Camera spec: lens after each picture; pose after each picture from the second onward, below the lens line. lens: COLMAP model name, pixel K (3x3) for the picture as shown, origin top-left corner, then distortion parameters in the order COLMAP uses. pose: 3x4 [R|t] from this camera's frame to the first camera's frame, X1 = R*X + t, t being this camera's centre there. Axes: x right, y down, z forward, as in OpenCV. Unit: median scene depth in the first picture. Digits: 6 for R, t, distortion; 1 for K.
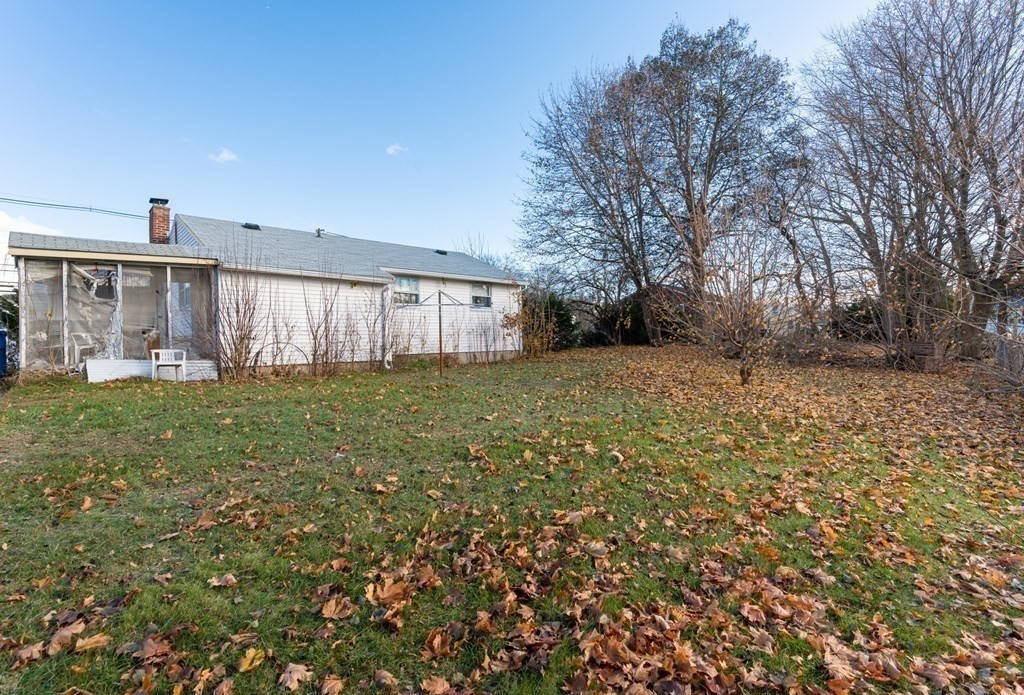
lens RADIAL K [[485.2, 0, 511.7], [0, 485.2, 345.0], [0, 0, 1]] dist [0.000198, 0.000013]
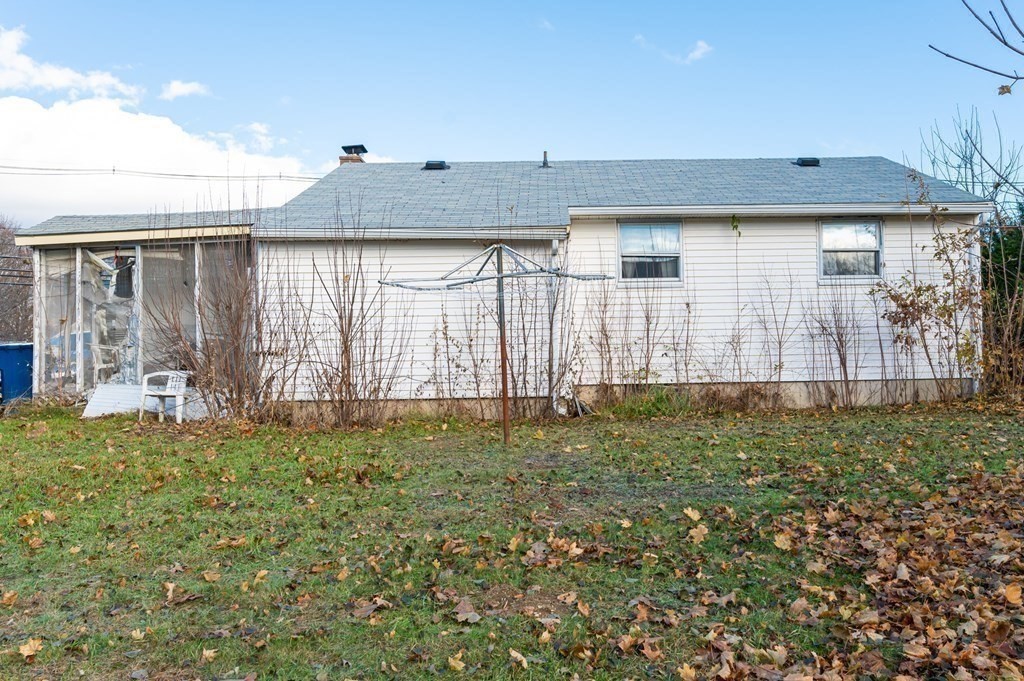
lens RADIAL K [[858.7, 0, 512.0], [0, 858.7, 340.9], [0, 0, 1]] dist [0.001705, 0.000070]
pose [[0.747618, -0.012093, -0.664018, 0.347636], [-0.002112, 0.999786, -0.020586, -0.007866], [0.664125, 0.016793, 0.747433, 0.396501]]
